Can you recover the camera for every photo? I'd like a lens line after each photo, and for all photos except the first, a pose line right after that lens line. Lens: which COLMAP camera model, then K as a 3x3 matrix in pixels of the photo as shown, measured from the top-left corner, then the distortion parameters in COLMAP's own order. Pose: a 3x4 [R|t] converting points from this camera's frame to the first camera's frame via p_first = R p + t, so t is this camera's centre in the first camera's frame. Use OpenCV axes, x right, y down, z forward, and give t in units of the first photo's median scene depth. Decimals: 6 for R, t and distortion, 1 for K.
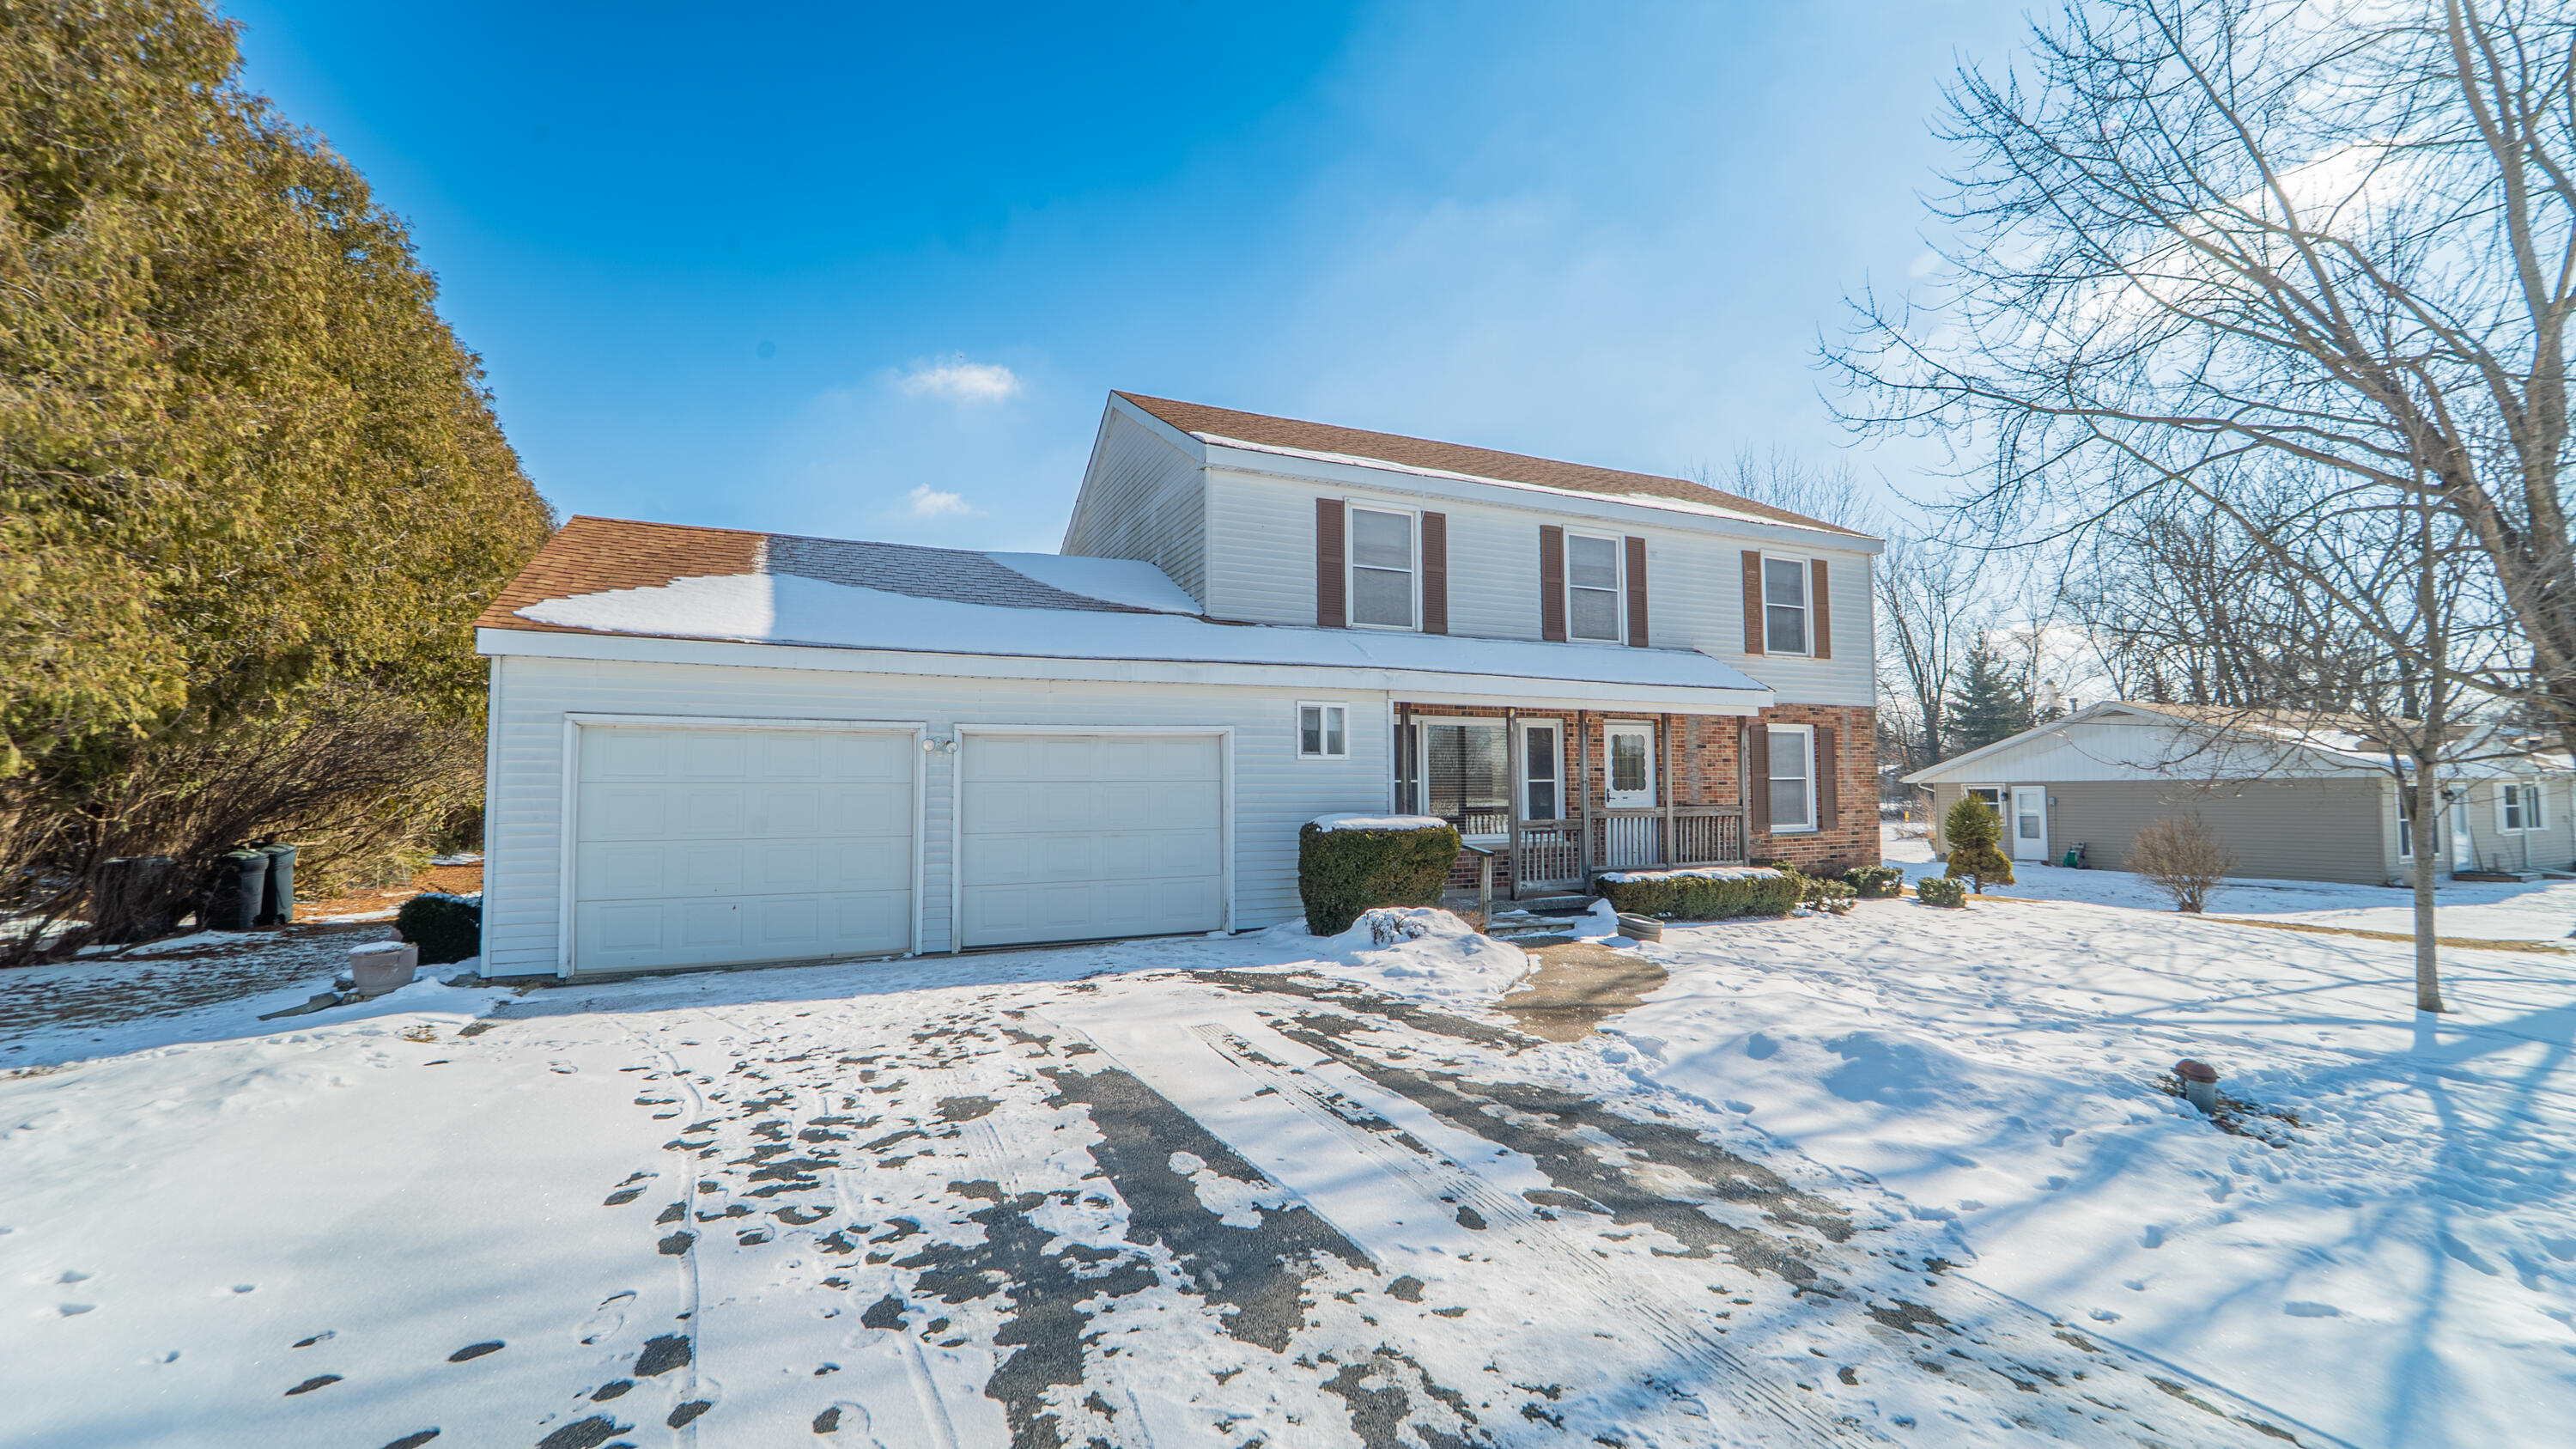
lens RADIAL K [[1063.8, 0, 1302.1], [0, 1063.8, 736.5], [0, 0, 1]] dist [-0.018488, -0.000260]
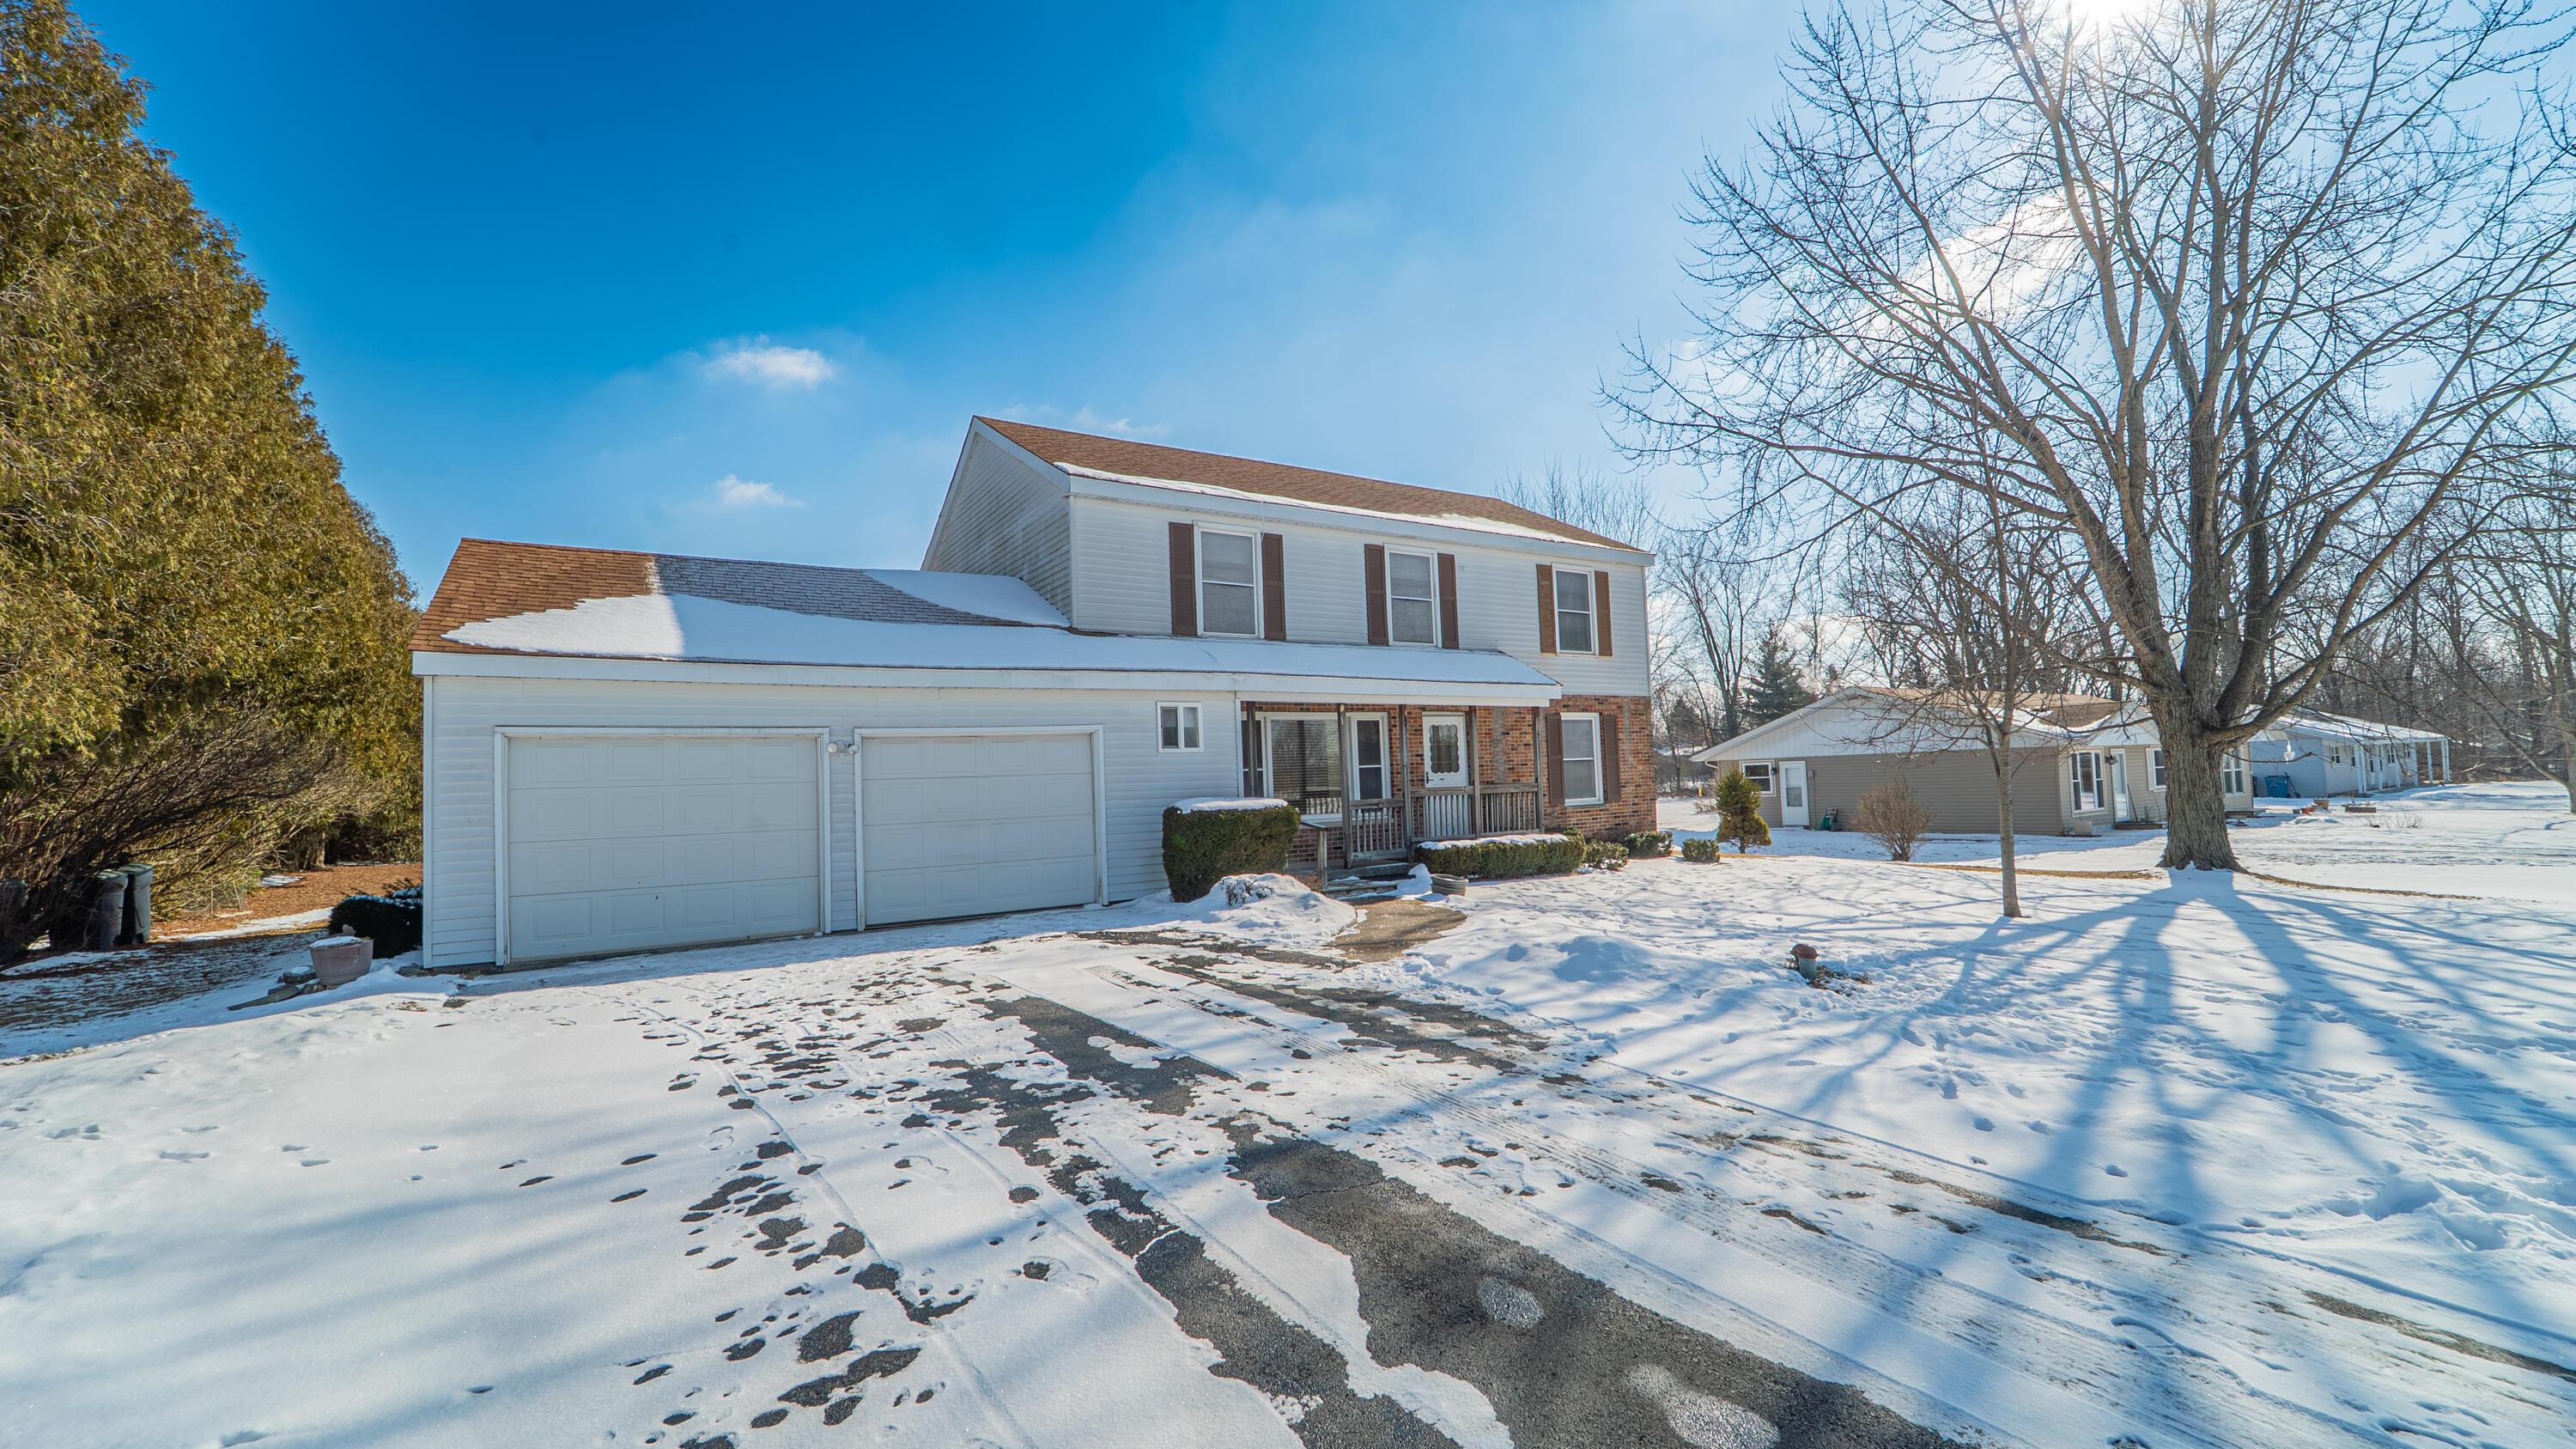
lens RADIAL K [[1063.8, 0, 1302.1], [0, 1063.8, 736.5], [0, 0, 1]] dist [-0.018488, -0.000260]
pose [[0.989516, -0.023119, 0.142562, -0.016860], [0.022308, 0.999725, 0.007285, -0.001086], [-0.142691, -0.004028, 0.989759, -0.190751]]
